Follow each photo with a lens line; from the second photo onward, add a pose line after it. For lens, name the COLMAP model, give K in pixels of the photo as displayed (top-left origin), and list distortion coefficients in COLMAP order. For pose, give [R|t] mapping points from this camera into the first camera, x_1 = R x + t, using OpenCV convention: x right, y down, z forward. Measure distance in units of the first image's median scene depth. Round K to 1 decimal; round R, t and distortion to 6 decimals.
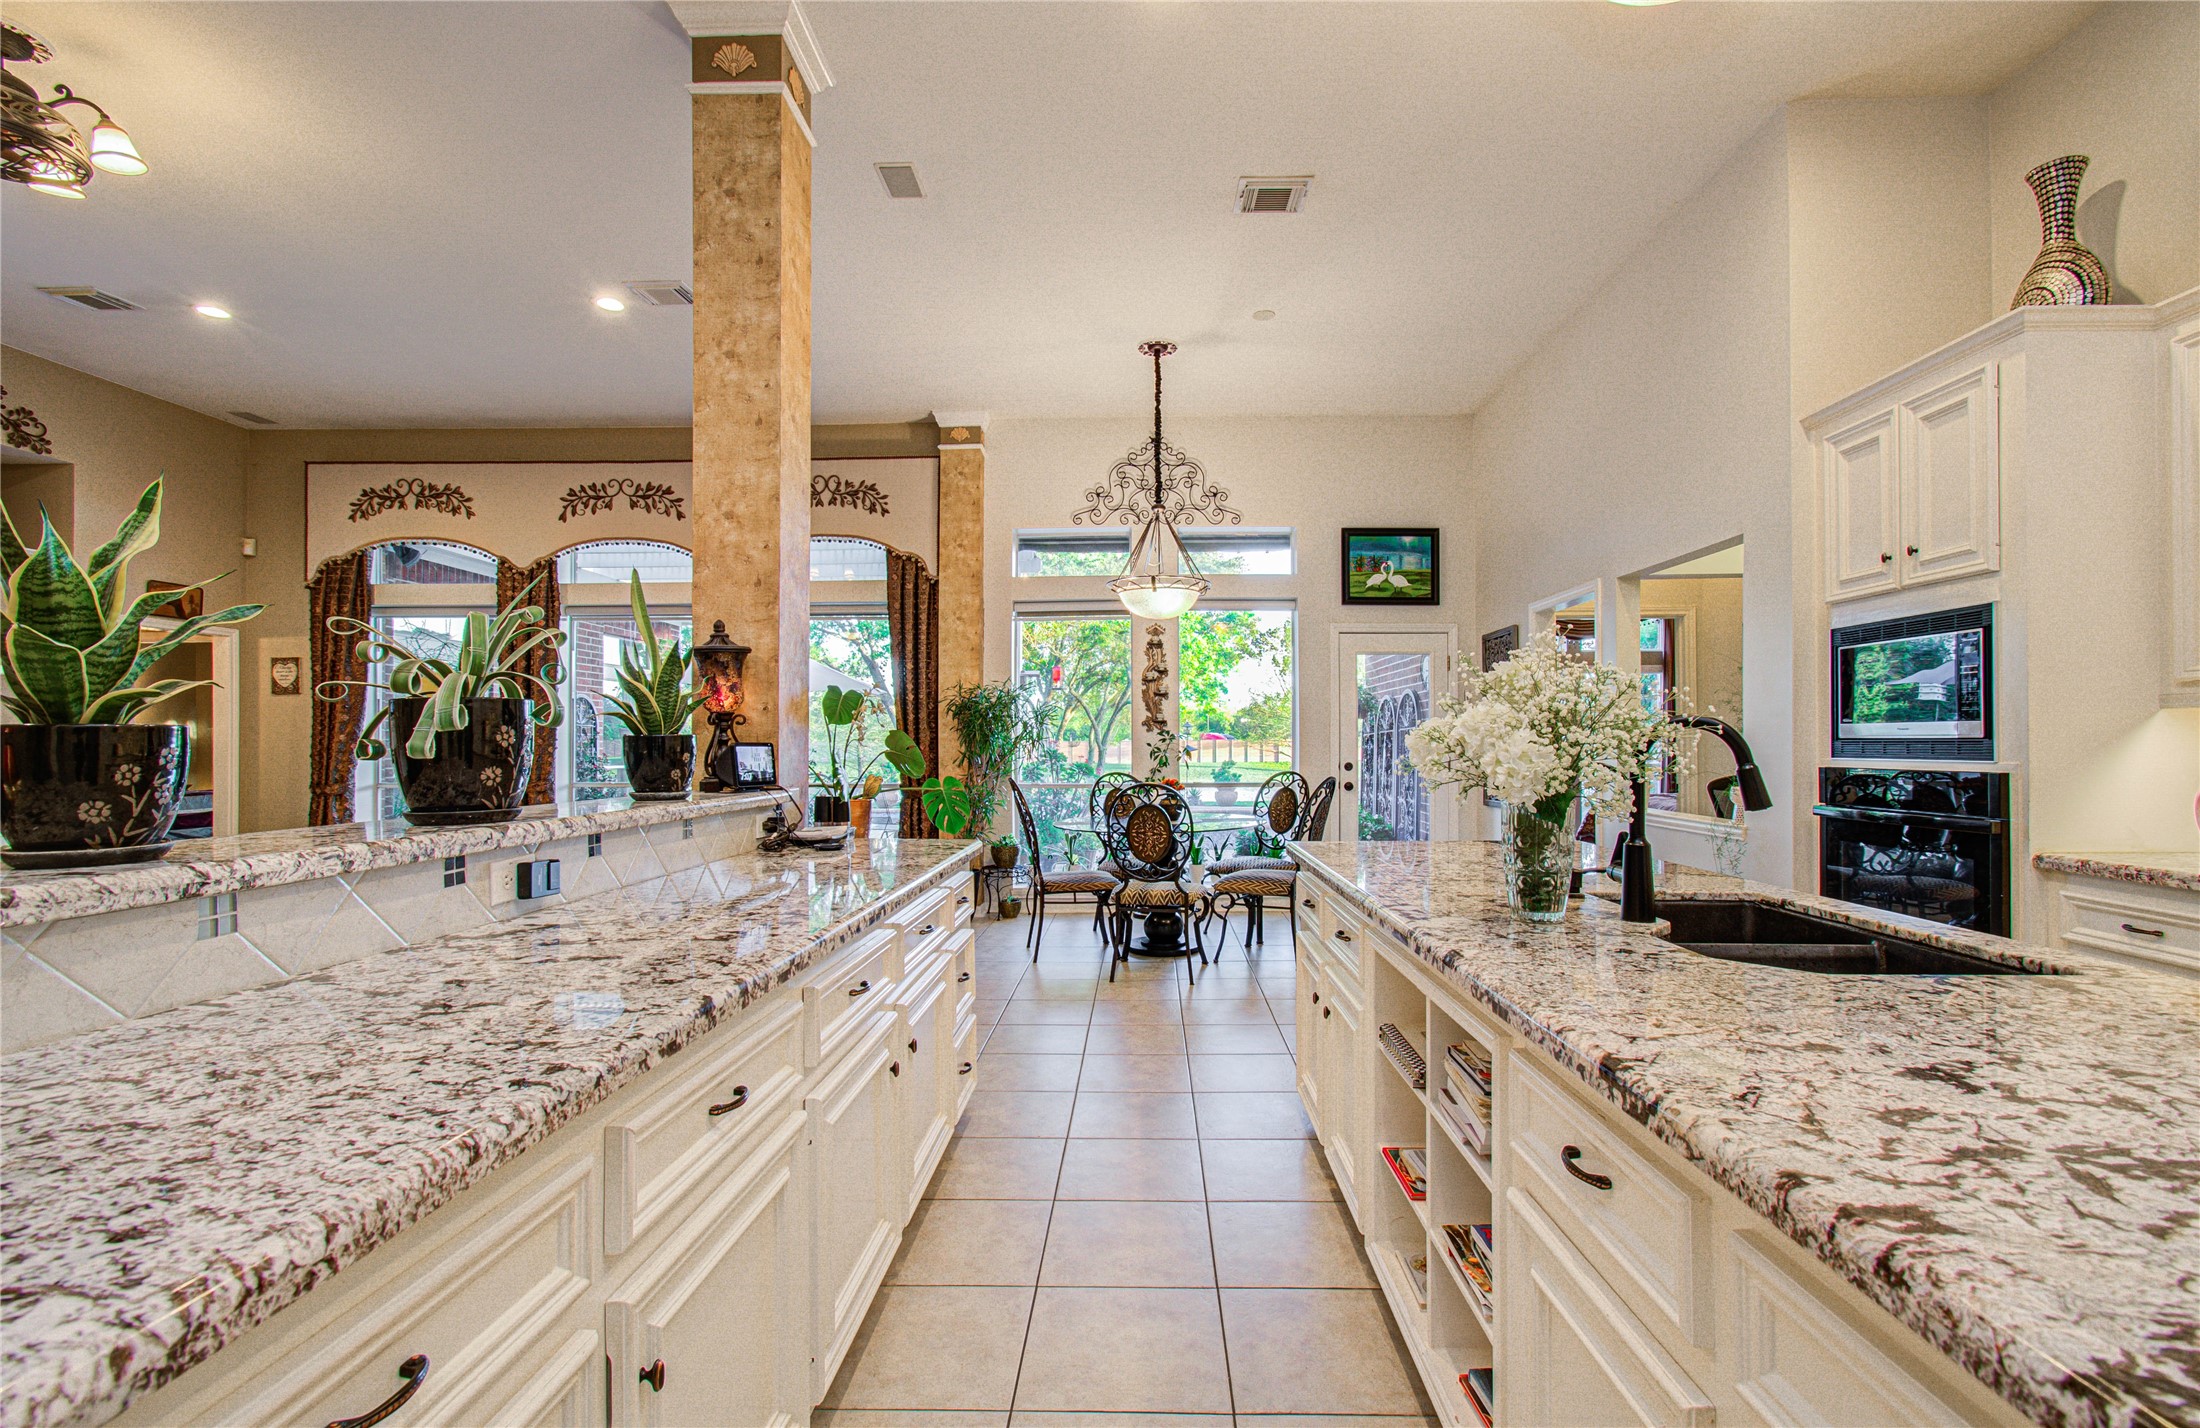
lens RADIAL K [[940.0, 0, 1125.5], [0, 940.0, 737.9], [0, 0, 1]] dist [-0.004621, 0.002813]
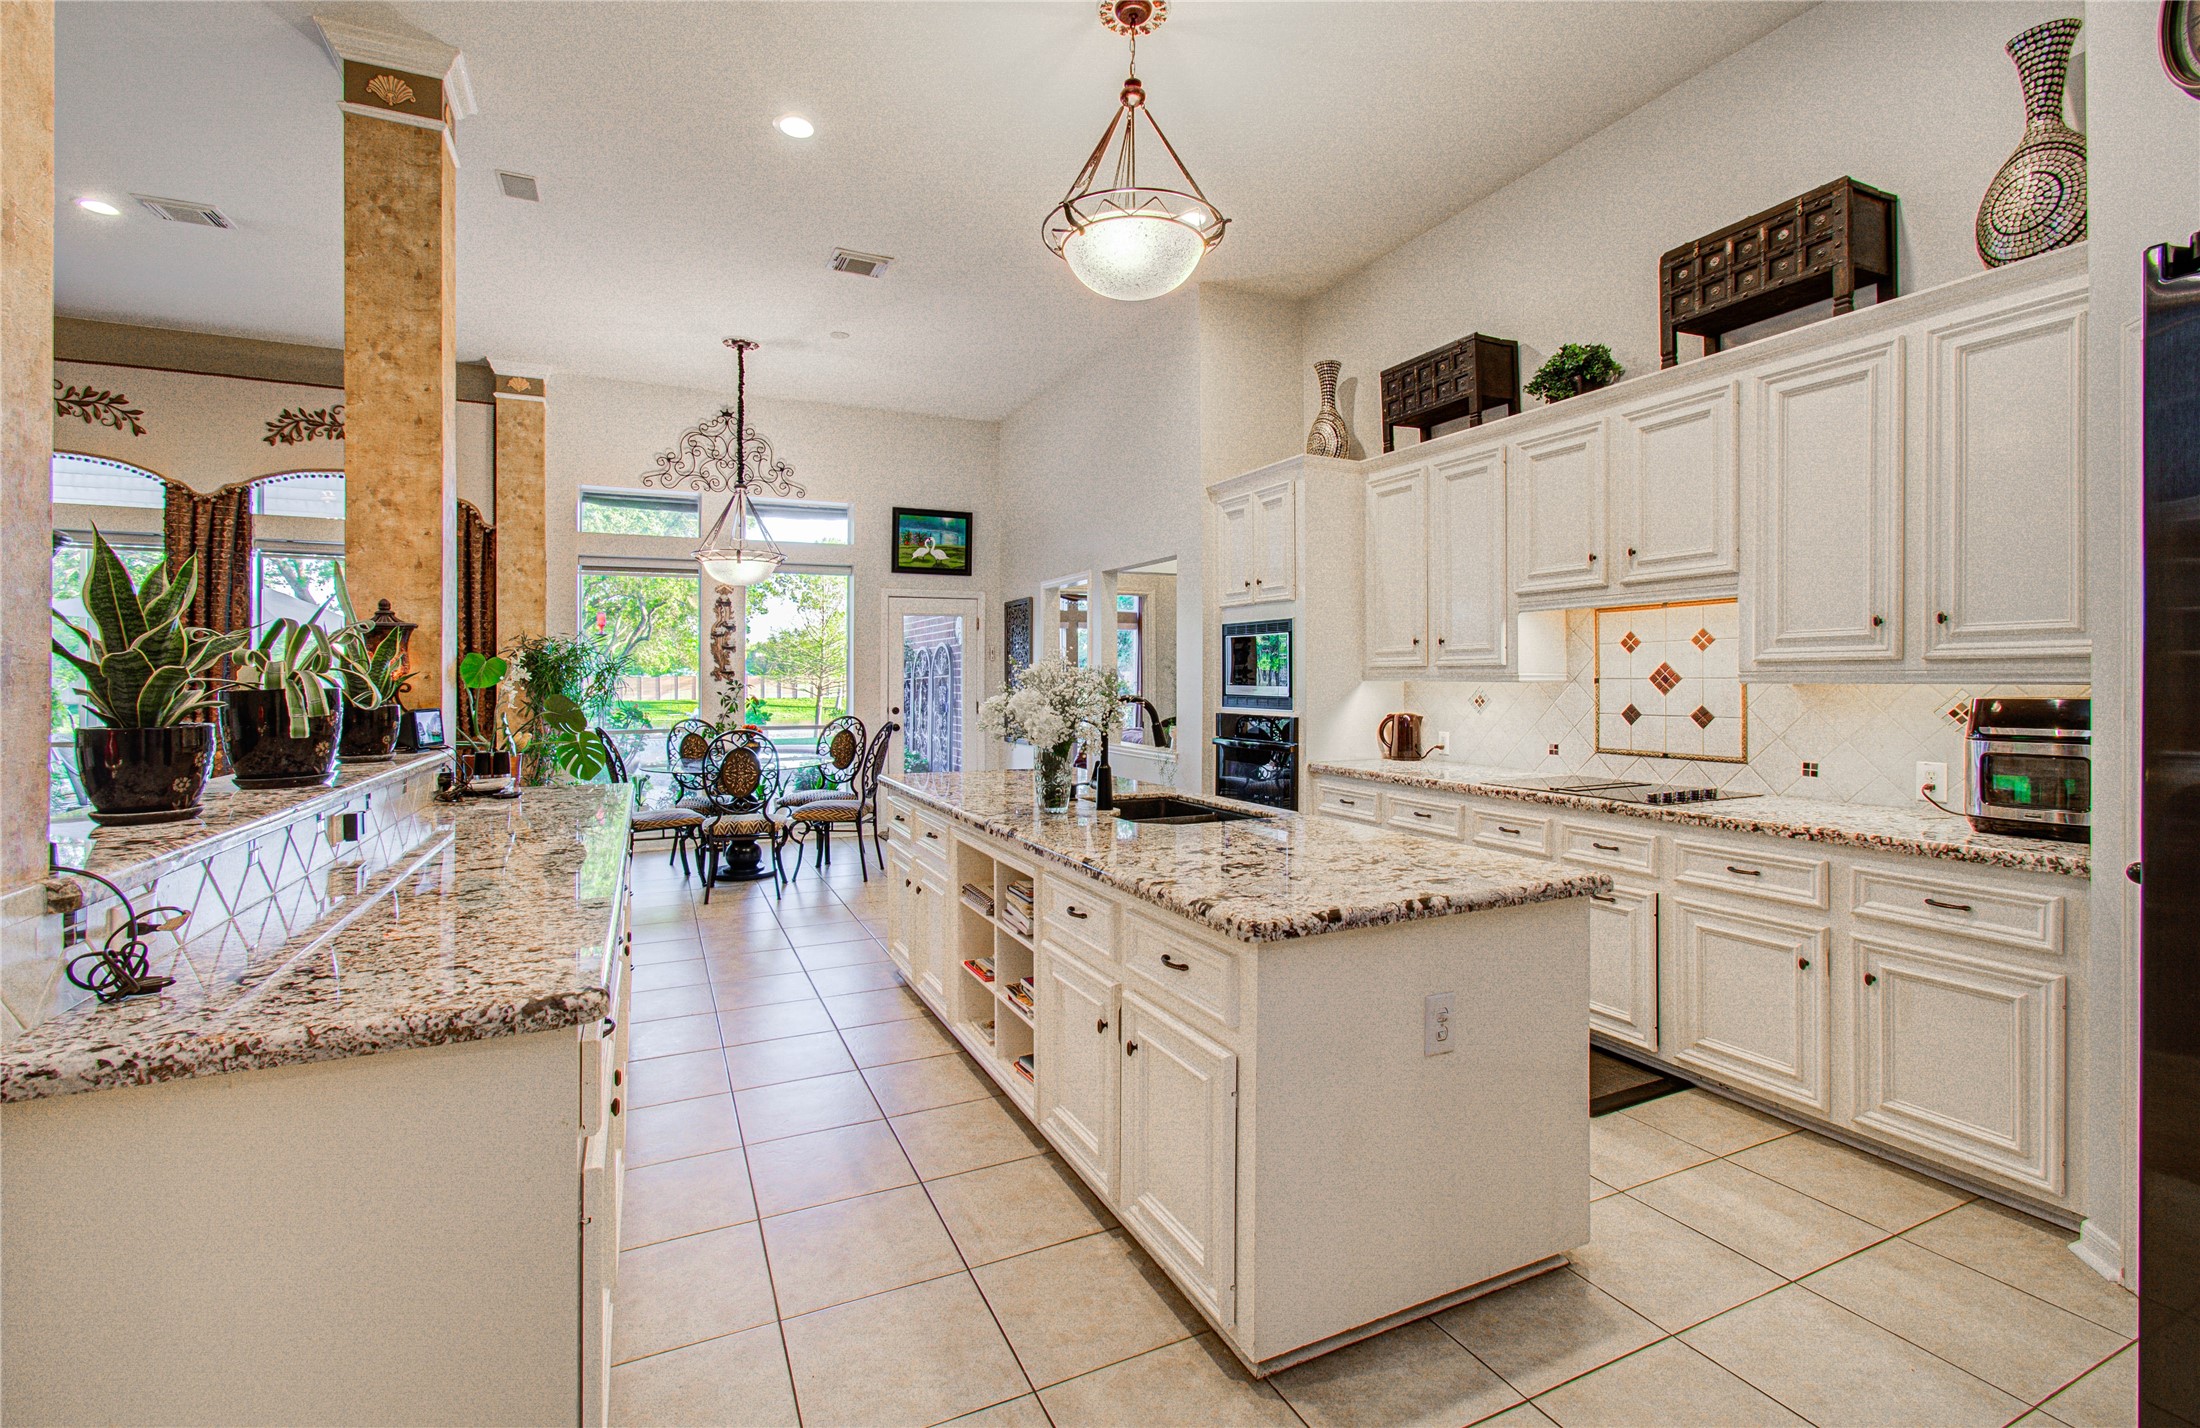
lens RADIAL K [[940.0, 0, 1092.1], [0, 940.0, 695.1], [0, 0, 1]] dist [-0.004621, 0.002813]
pose [[0.891735, -0.004085, 0.452540, -0.086325], [-0.006713, 0.999730, 0.022254, -0.019117], [-0.452508, -0.022883, 0.891467, -0.175978]]
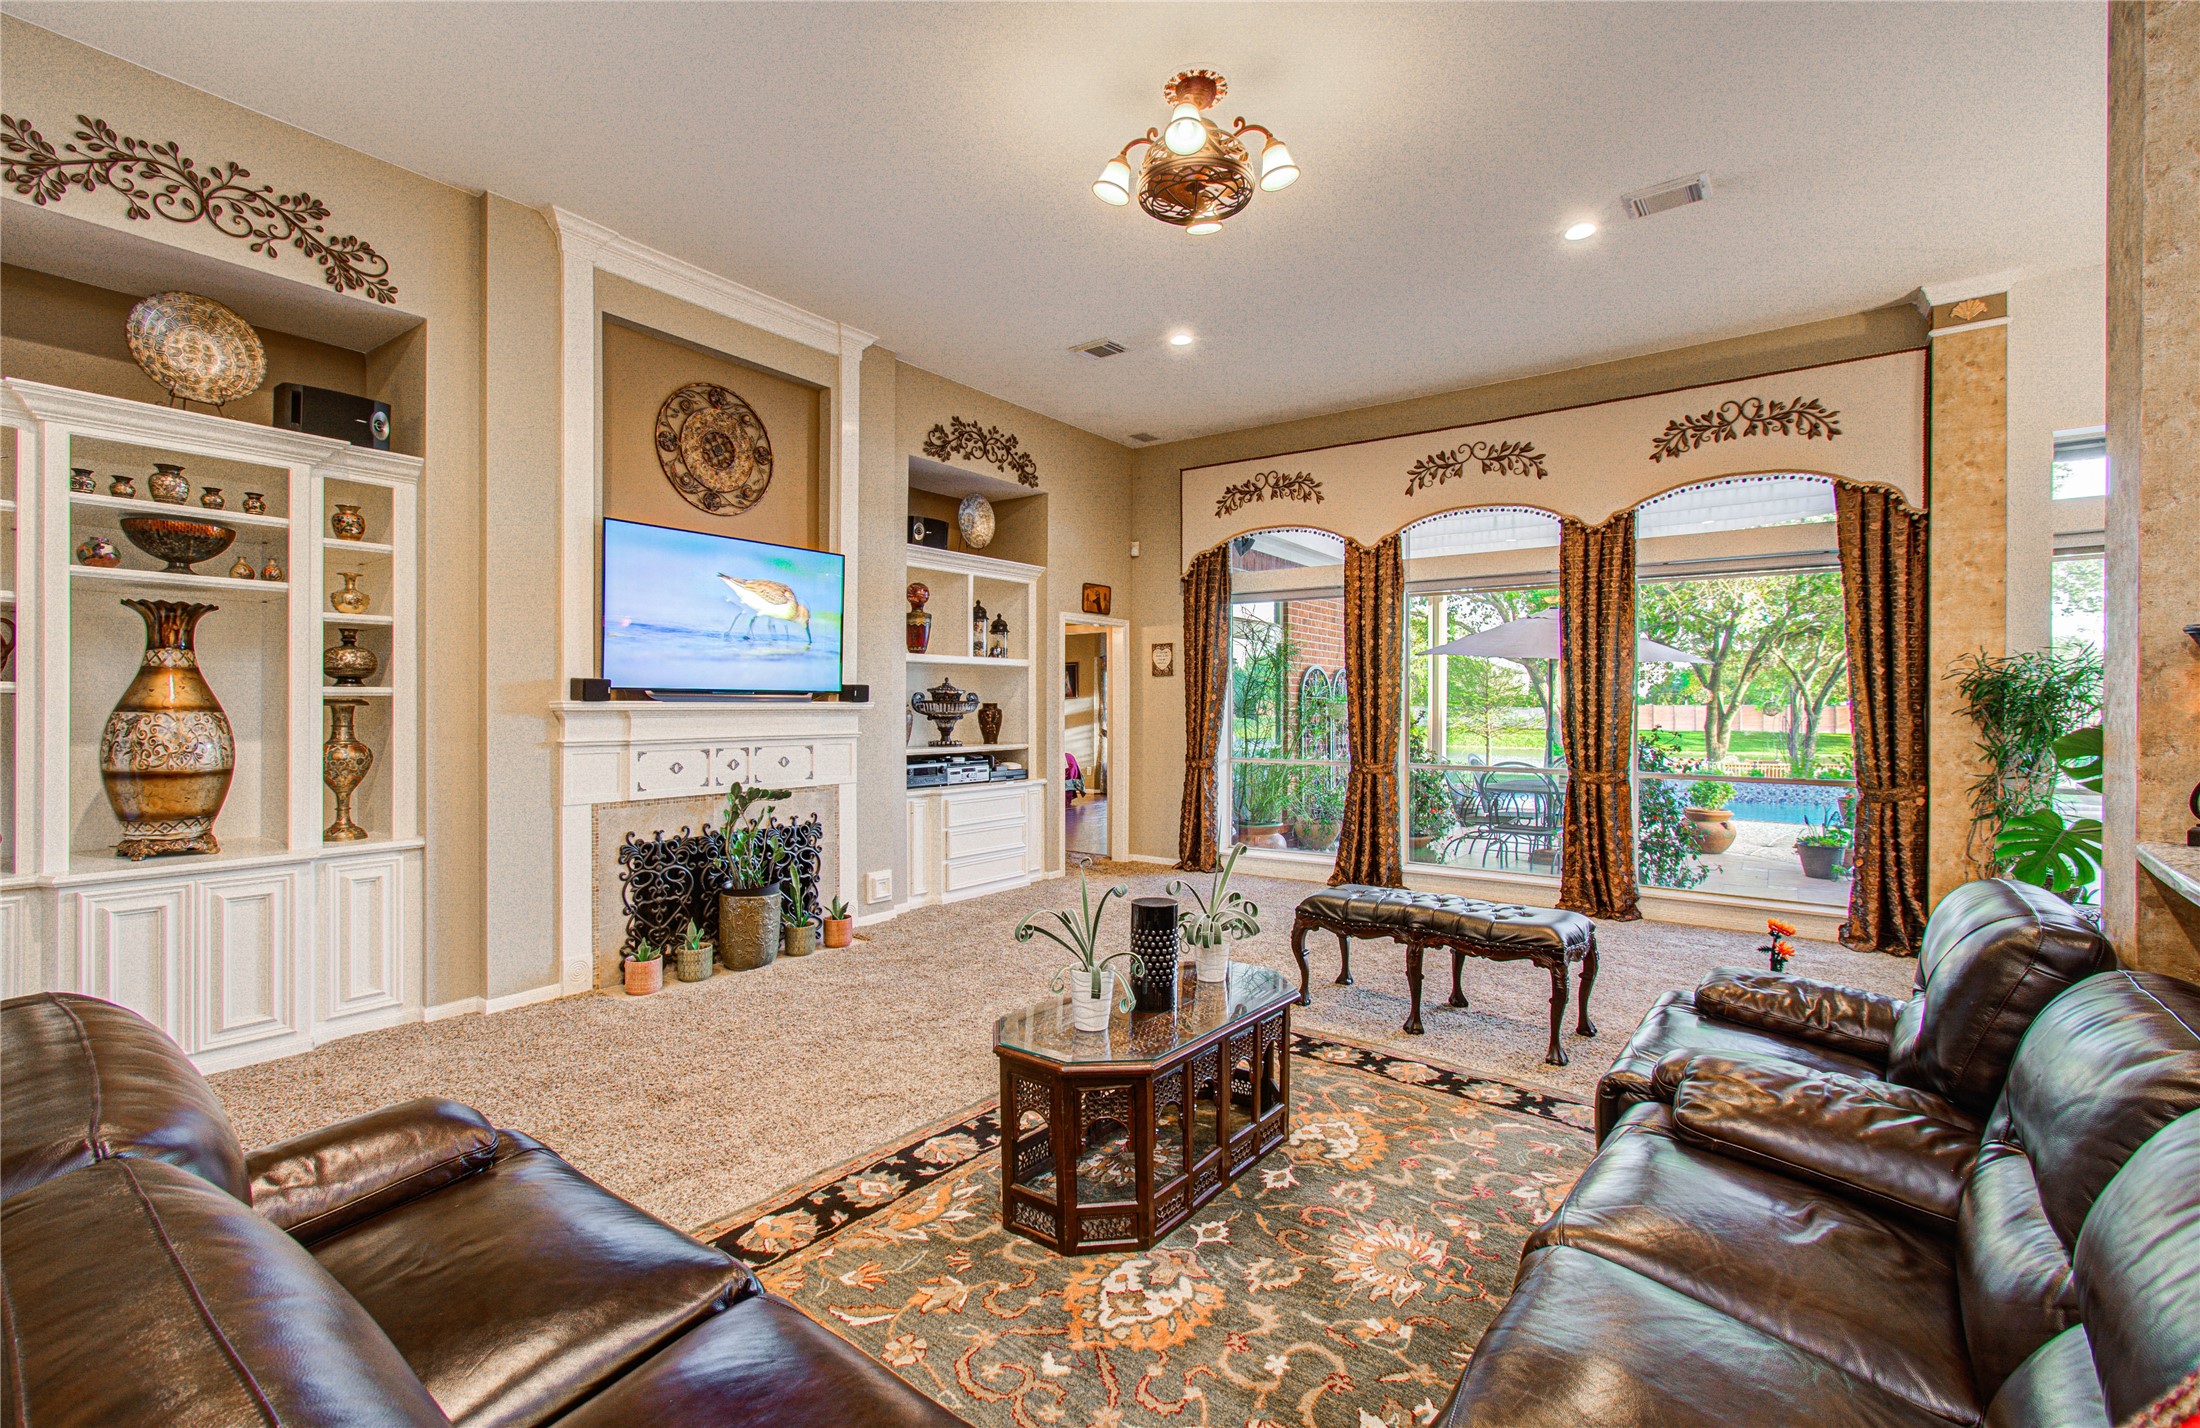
lens RADIAL K [[940.0, 0, 1110.7], [0, 940.0, 699.3], [0, 0, 1]] dist [-0.004621, 0.002813]
pose [[0.823997, 0.003927, -0.566581, -0.312577], [-0.003790, 0.999992, 0.001419, -0.020218], [0.566582, 0.000978, 0.824005, 0.024323]]
